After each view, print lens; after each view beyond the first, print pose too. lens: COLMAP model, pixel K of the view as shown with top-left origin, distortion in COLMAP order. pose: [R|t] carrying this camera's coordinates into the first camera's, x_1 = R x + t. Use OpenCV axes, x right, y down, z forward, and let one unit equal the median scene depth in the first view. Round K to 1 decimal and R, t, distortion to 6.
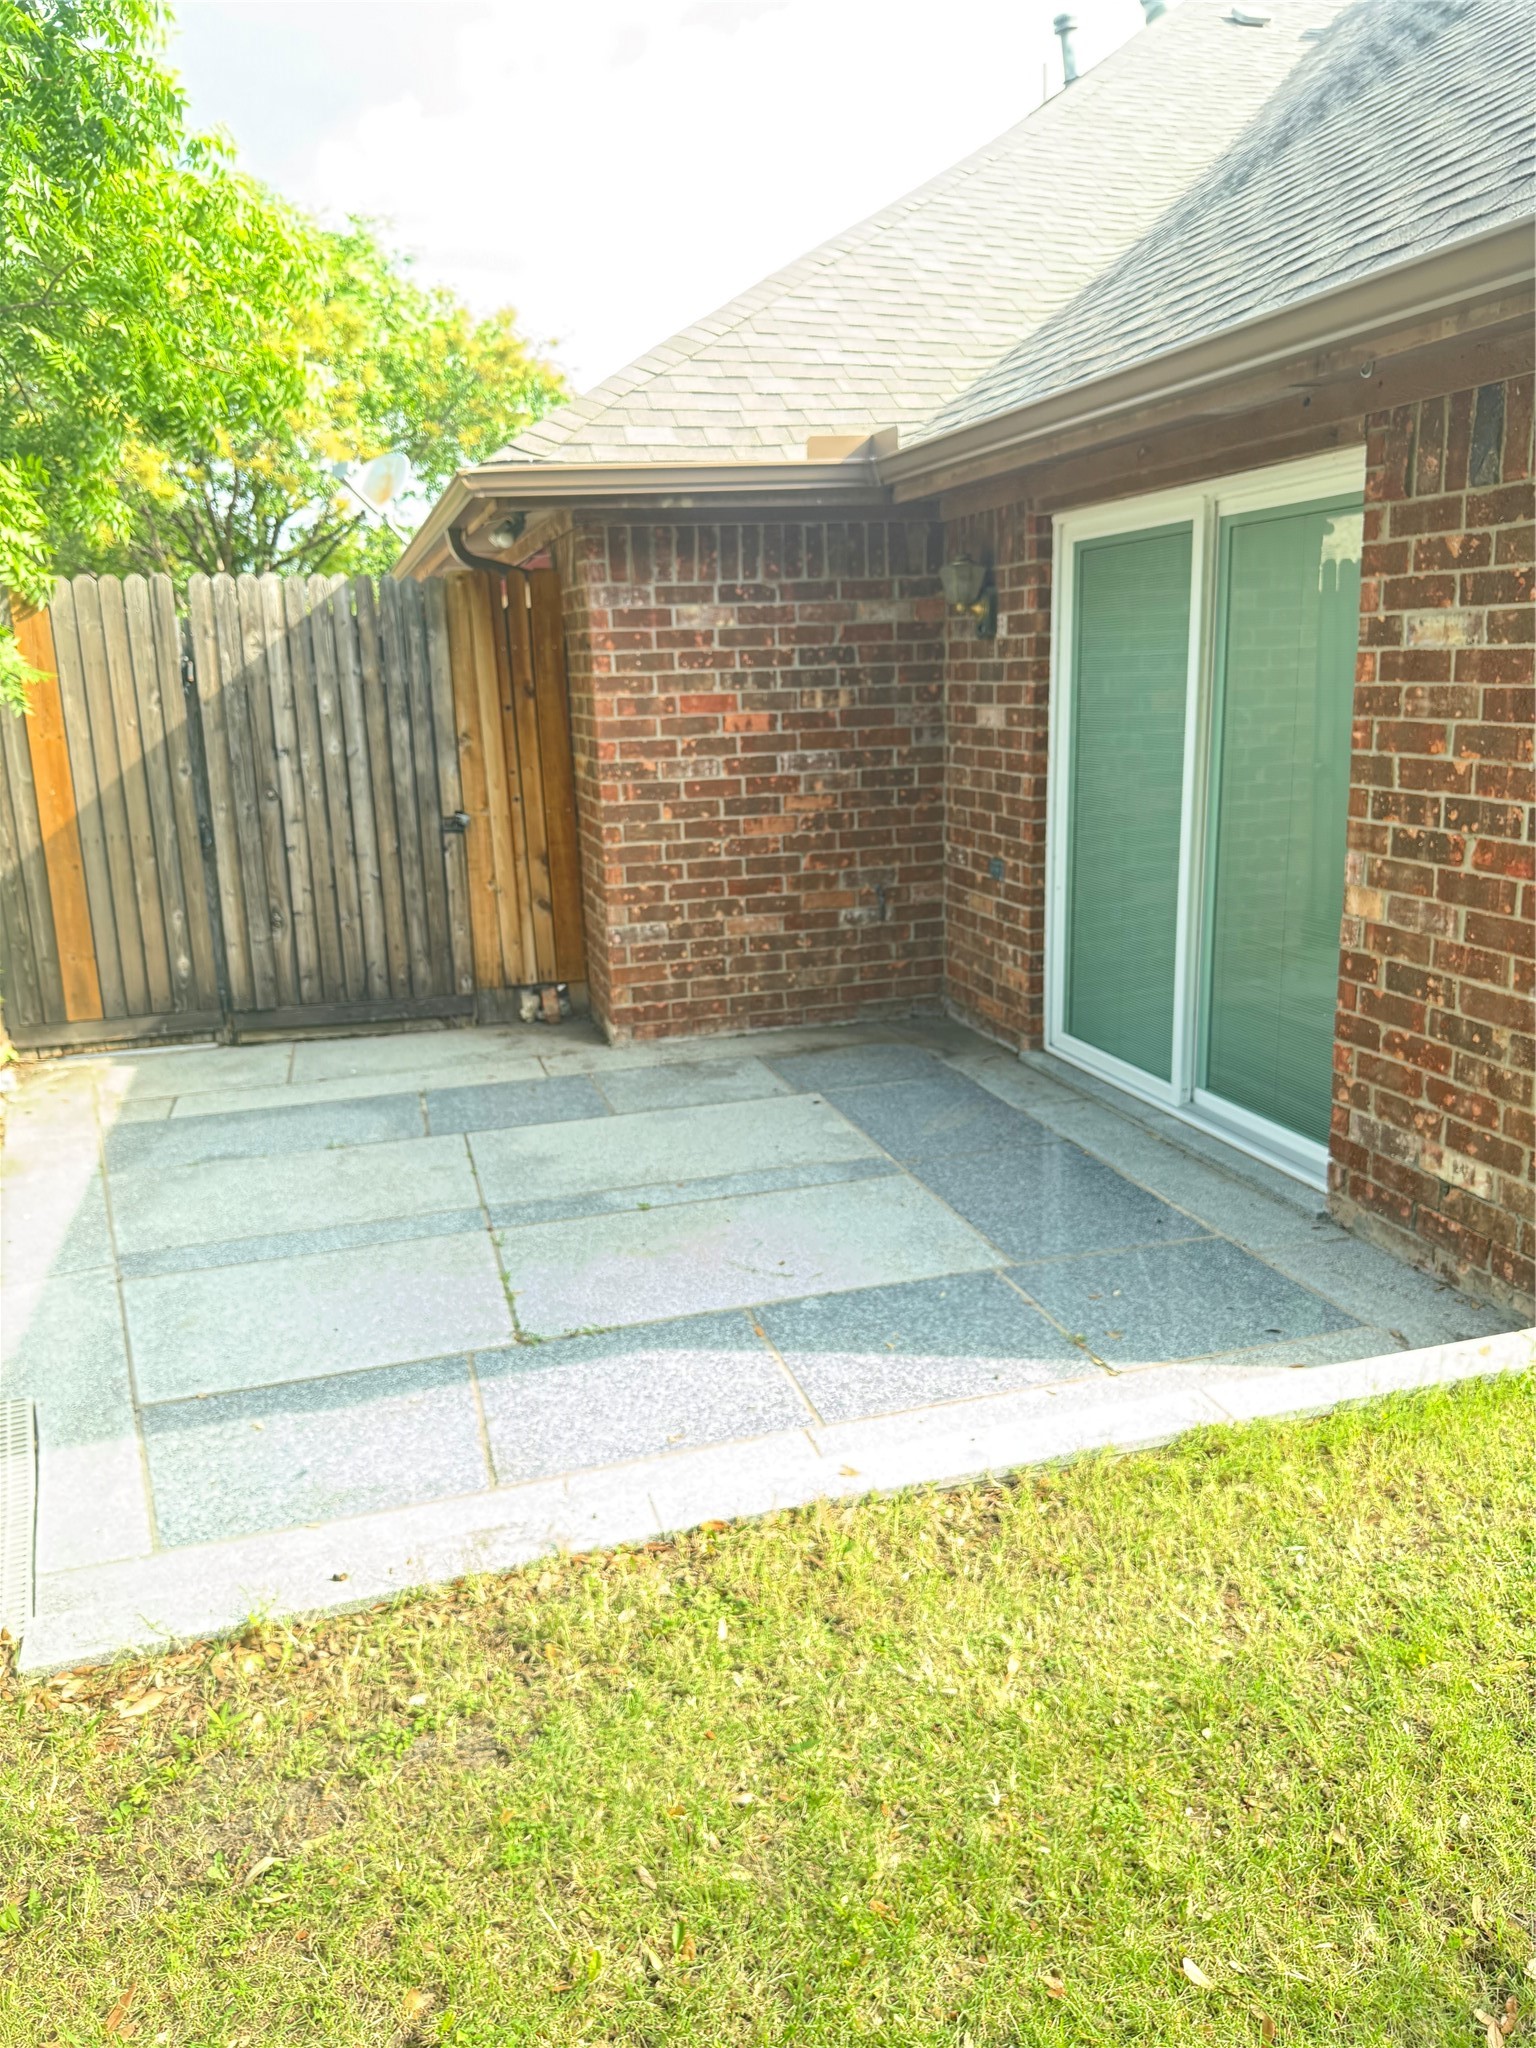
lens RADIAL K [[1447.8, 0, 768.0], [0, 1447.8, 1024.0], [0, 0, 1]] dist [0.018510, -0.035923]
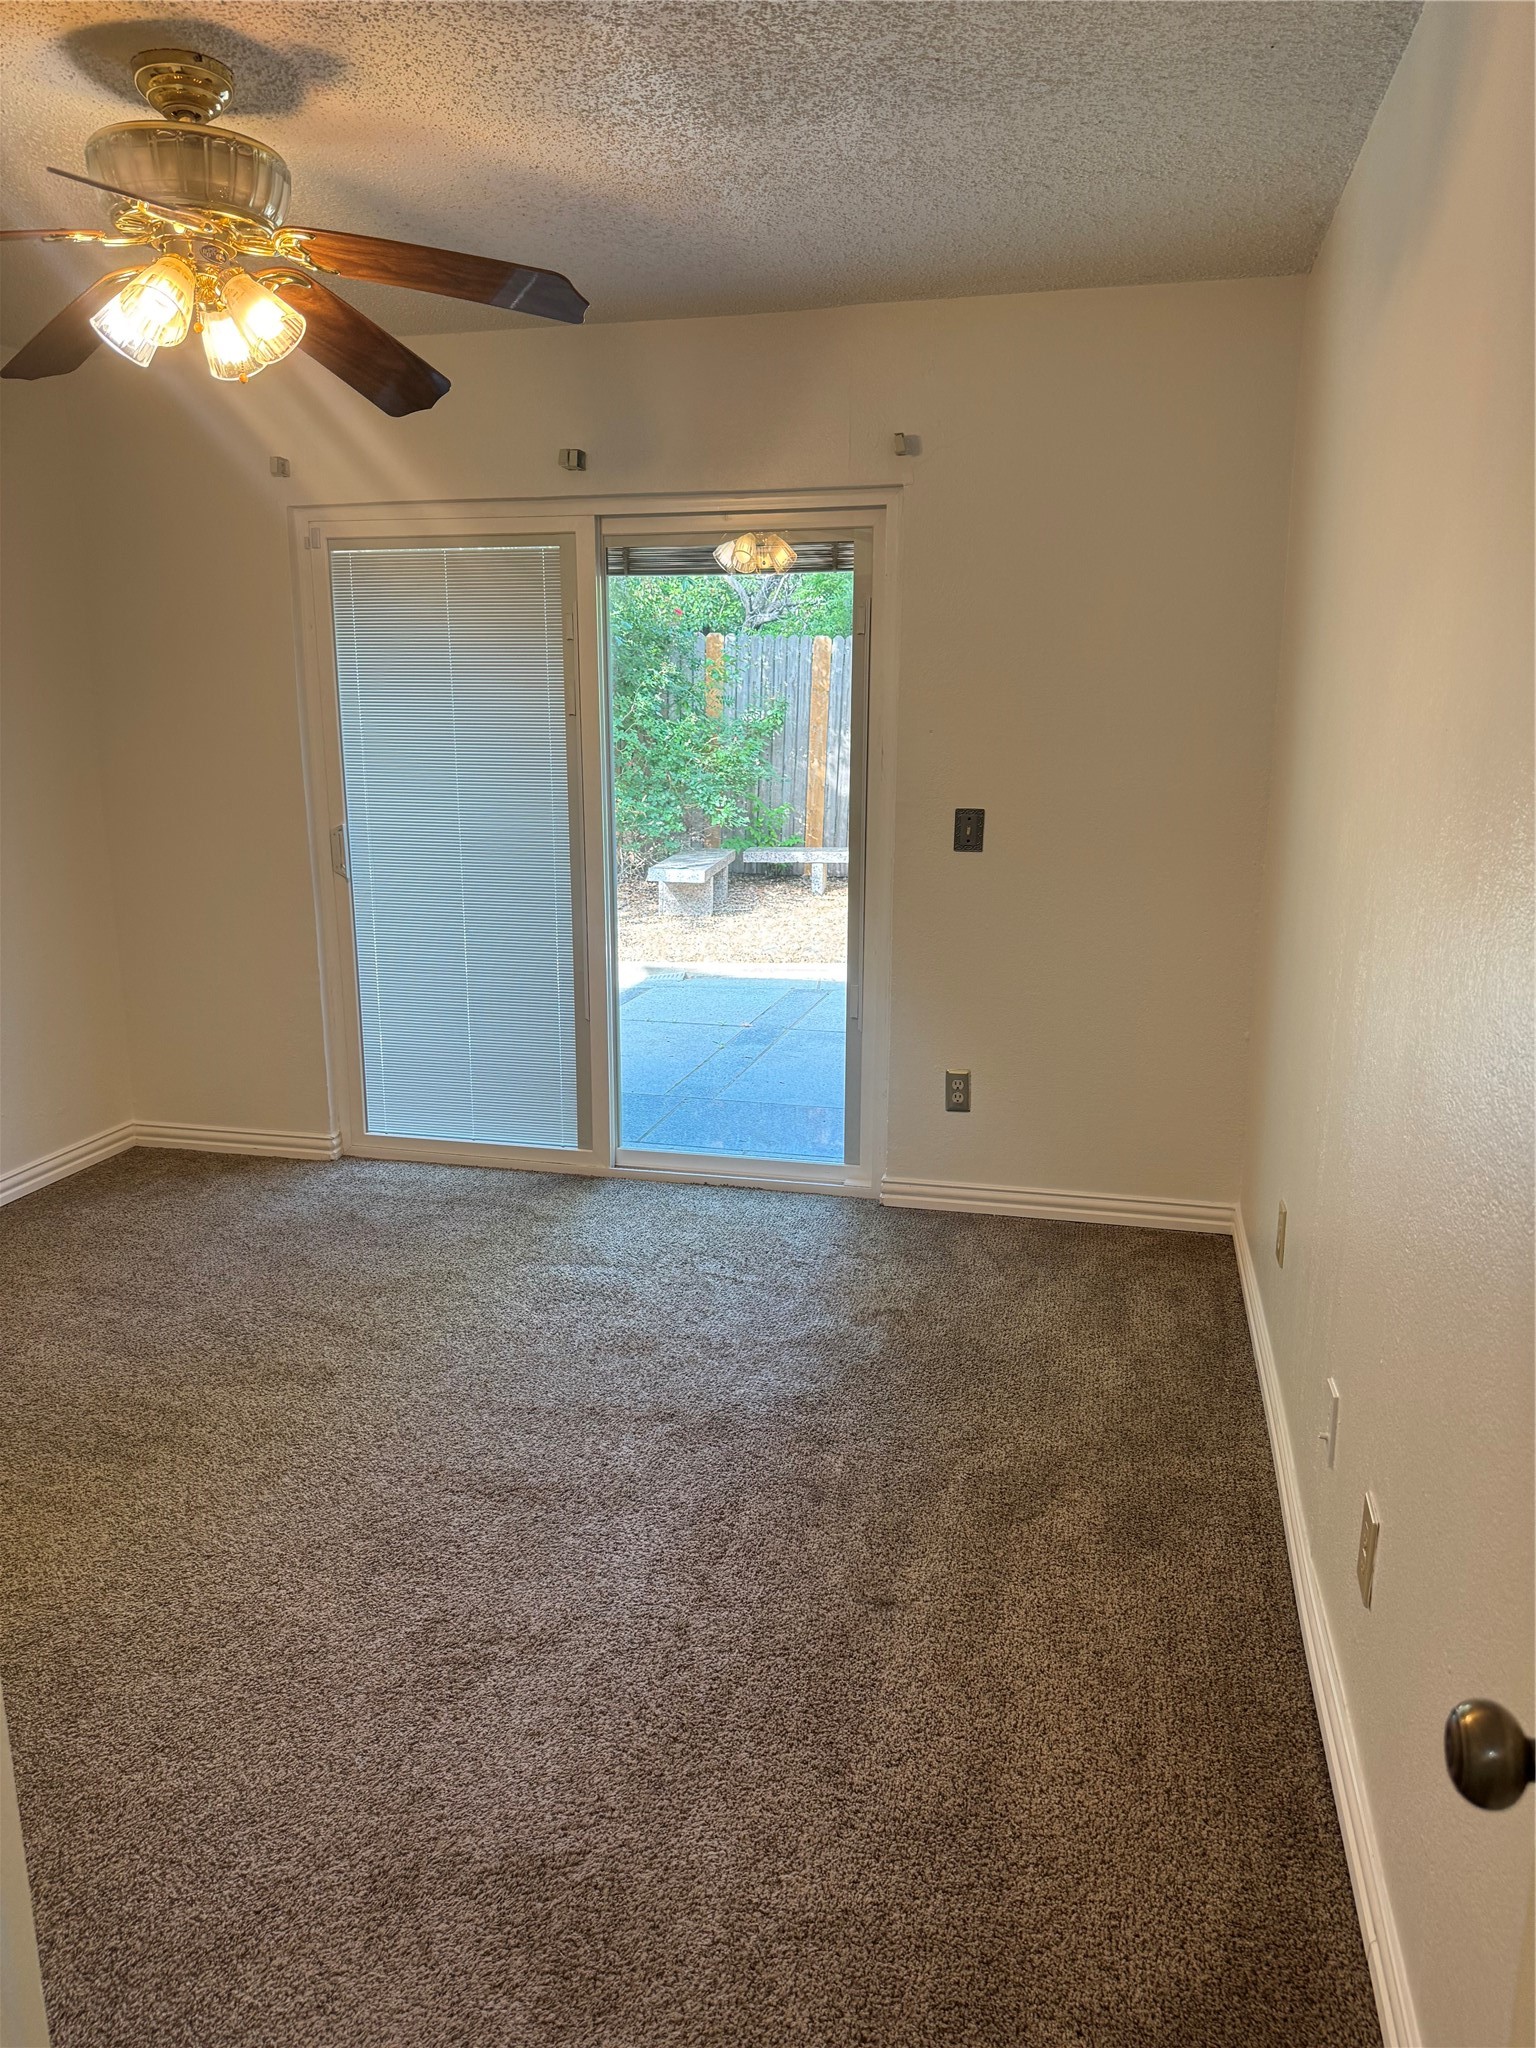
lens RADIAL K [[1434.8, 0, 775.2], [0, 1434.8, 1031.6], [0, 0, 1]] dist [0.153469, -0.390279]
pose [[-0.507638, 0.216189, -0.834006, 1.216271], [-0.196421, 0.913475, 0.356345, -0.465743], [0.838882, 0.344711, -0.421251, 1.789861]]
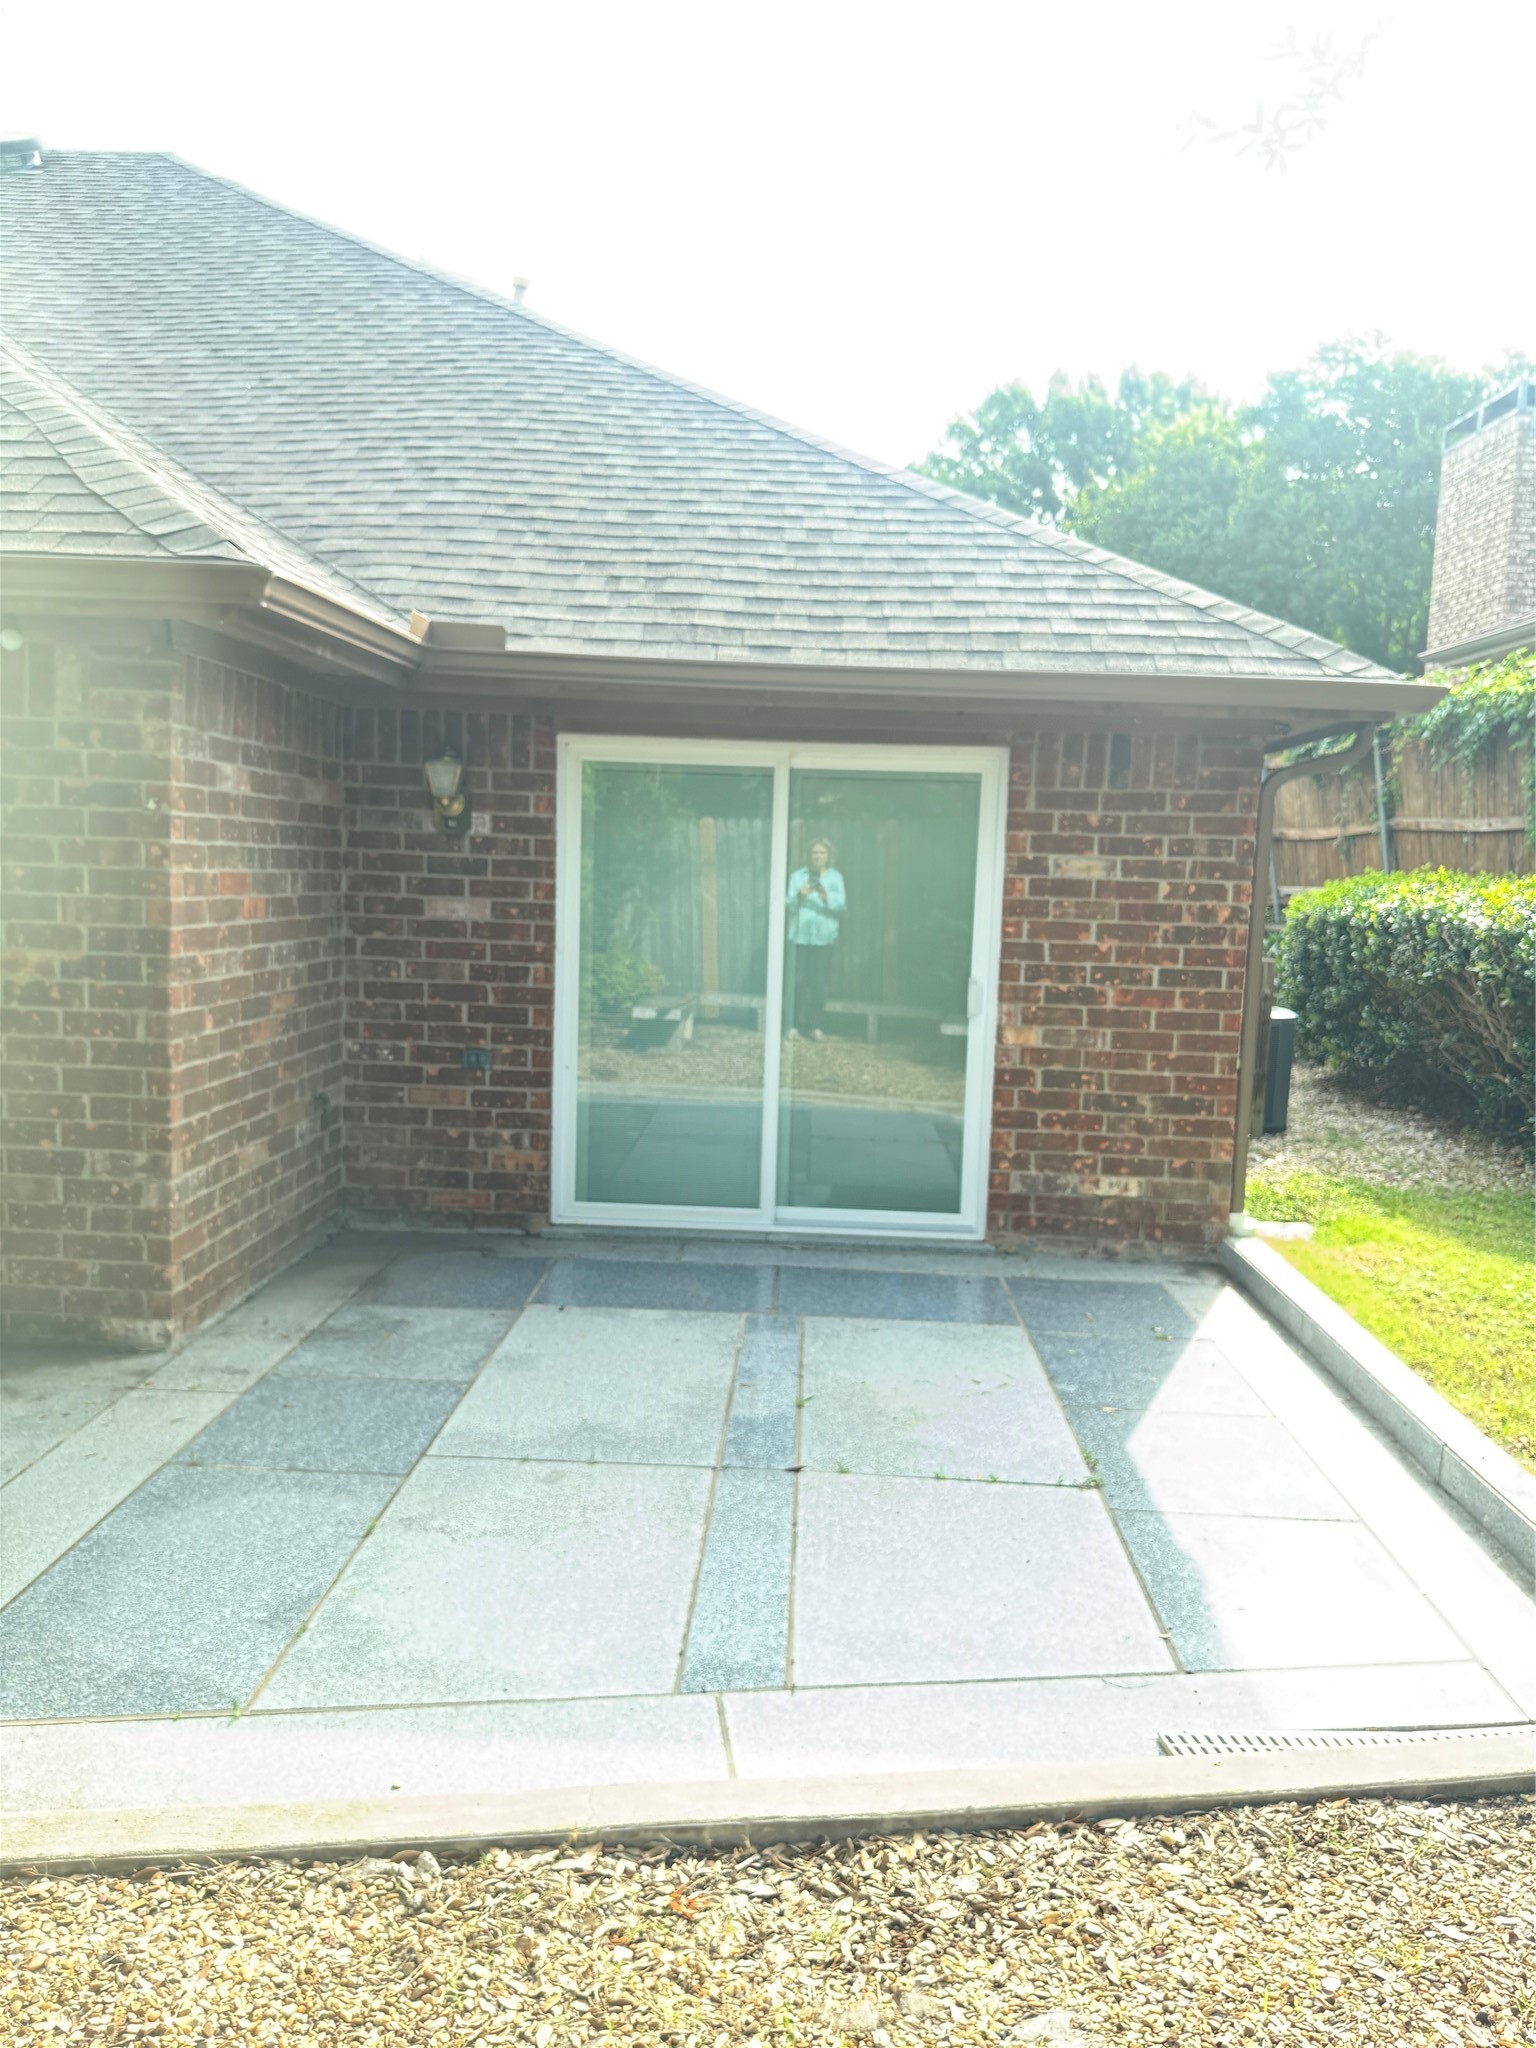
lens RADIAL K [[1434.8, 0, 775.2], [0, 1434.8, 1031.6], [0, 0, 1]] dist [0.153469, -0.390279]
pose [[0.324567, -0.069733, 0.943289, -1.064160], [0.186540, 0.982411, 0.008440, -0.141226], [-0.927286, 0.173221, 0.331866, 0.689453]]
